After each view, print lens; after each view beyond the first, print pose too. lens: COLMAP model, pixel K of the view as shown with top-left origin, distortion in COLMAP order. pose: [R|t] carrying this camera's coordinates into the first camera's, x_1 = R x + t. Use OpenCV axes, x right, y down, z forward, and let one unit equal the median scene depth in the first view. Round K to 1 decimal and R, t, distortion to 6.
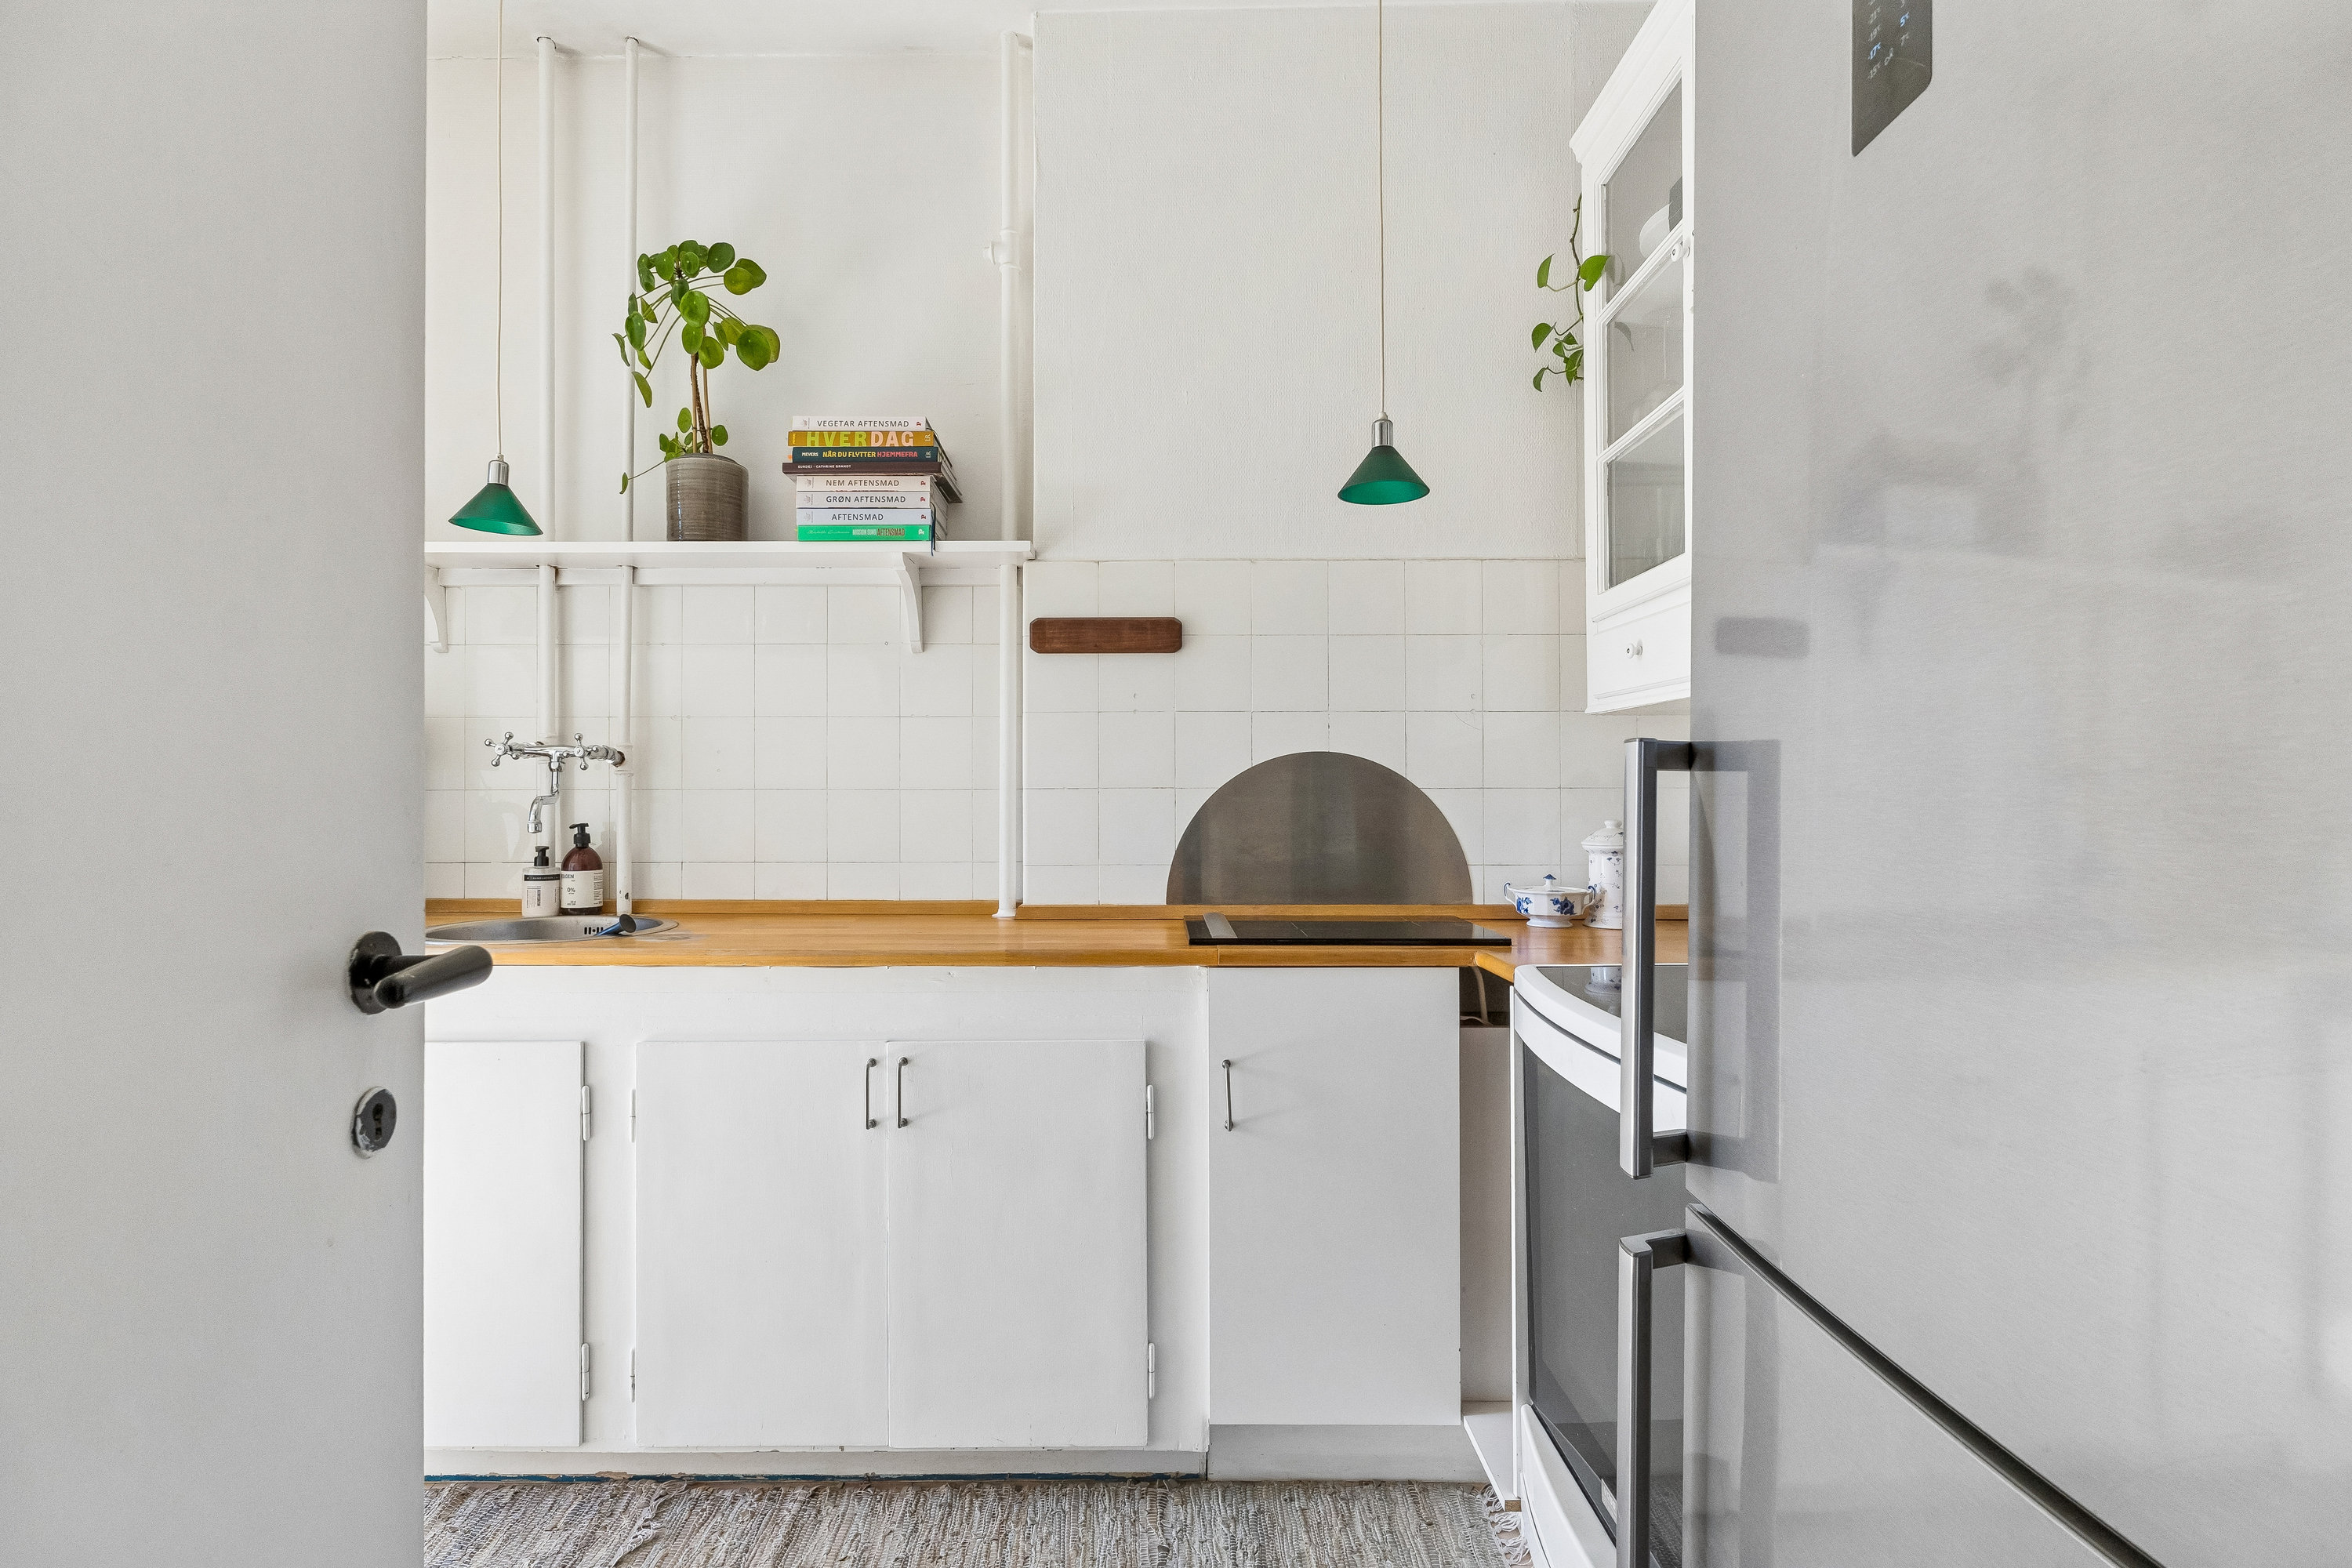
lens RADIAL K [[1167.1, 0, 1176.0], [0, 1167.1, 784.0], [0, 0, 1]] dist [0.001686, -0.000427]
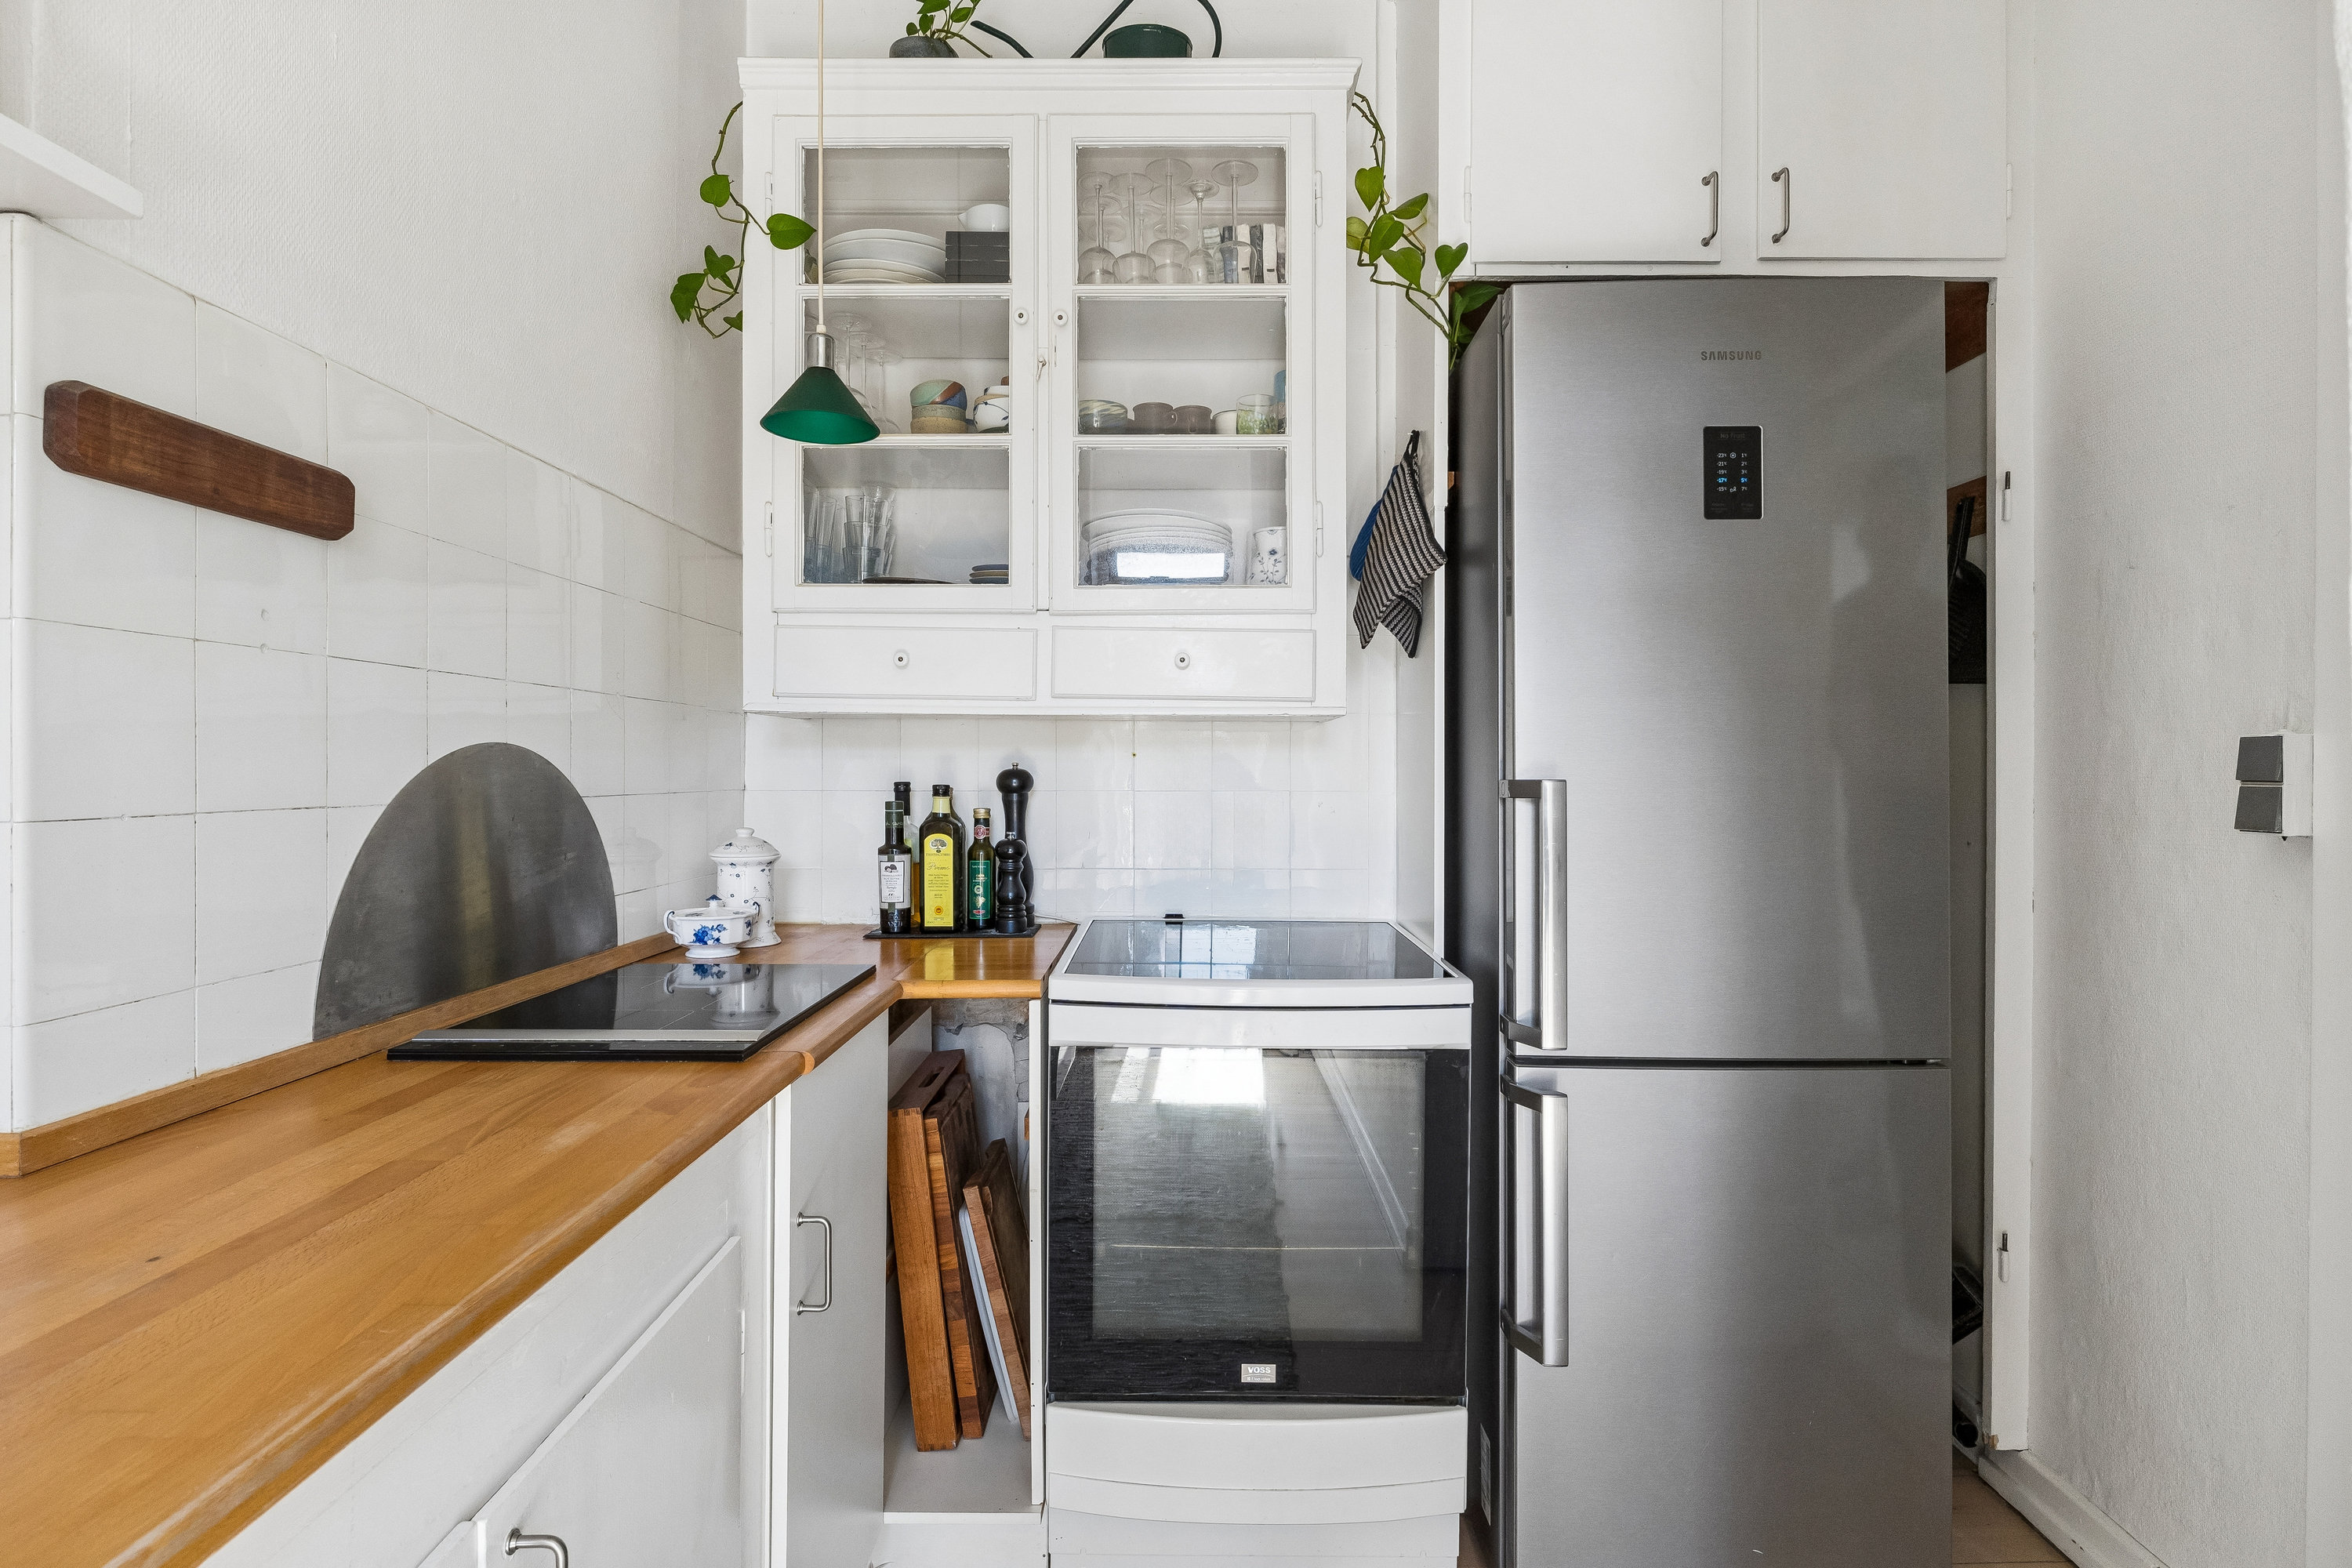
lens RADIAL K [[1167.1, 0, 1176.0], [0, 1167.1, 784.0], [0, 0, 1]] dist [0.001686, -0.000427]
pose [[-0.010403, -0.003062, 0.999941, -0.512885], [-0.006087, 0.999977, 0.002999, -0.011063], [-0.999927, -0.006055, -0.010422, 0.640335]]
